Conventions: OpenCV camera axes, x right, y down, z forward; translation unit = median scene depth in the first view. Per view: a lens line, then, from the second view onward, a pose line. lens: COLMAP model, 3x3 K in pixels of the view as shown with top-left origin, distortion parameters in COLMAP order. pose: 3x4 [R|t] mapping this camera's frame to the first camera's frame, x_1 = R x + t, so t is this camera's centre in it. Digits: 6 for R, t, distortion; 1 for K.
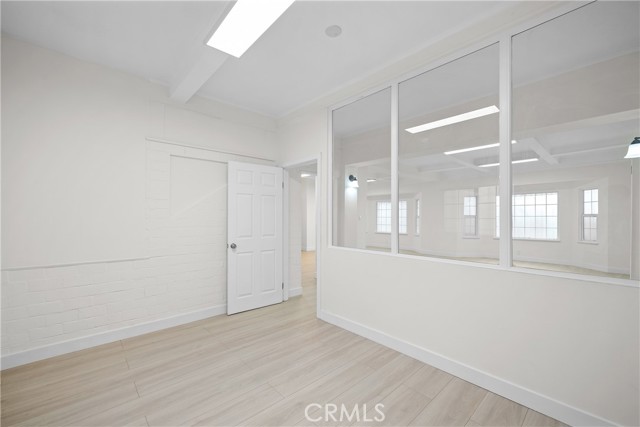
lens RADIAL K [[261.0, 0, 318.8], [0, 261.0, 215.3], [0, 0, 1]] dist [-0.002837, -0.000063]
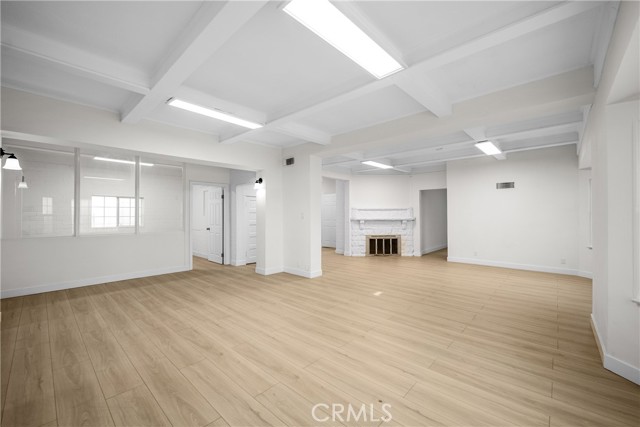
lens RADIAL K [[261.0, 0, 322.6], [0, 261.0, 210.8], [0, 0, 1]] dist [-0.002837, -0.000063]
pose [[0.087906, -0.015674, -0.996005, 0.721315], [0.012831, 0.999811, -0.014602, 0.004917], [0.996046, -0.011496, 0.088090, 0.659465]]
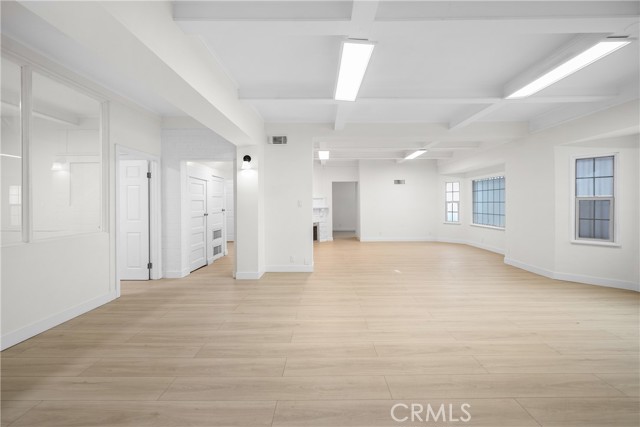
lens RADIAL K [[261.0, 0, 322.0], [0, 261.0, 209.2], [0, 0, 1]] dist [-0.002837, -0.000063]
pose [[0.736587, 0.010190, -0.676266, 0.507919], [0.011912, 0.999536, 0.028035, 0.002846], [0.676238, -0.028705, 0.736124, 0.295387]]
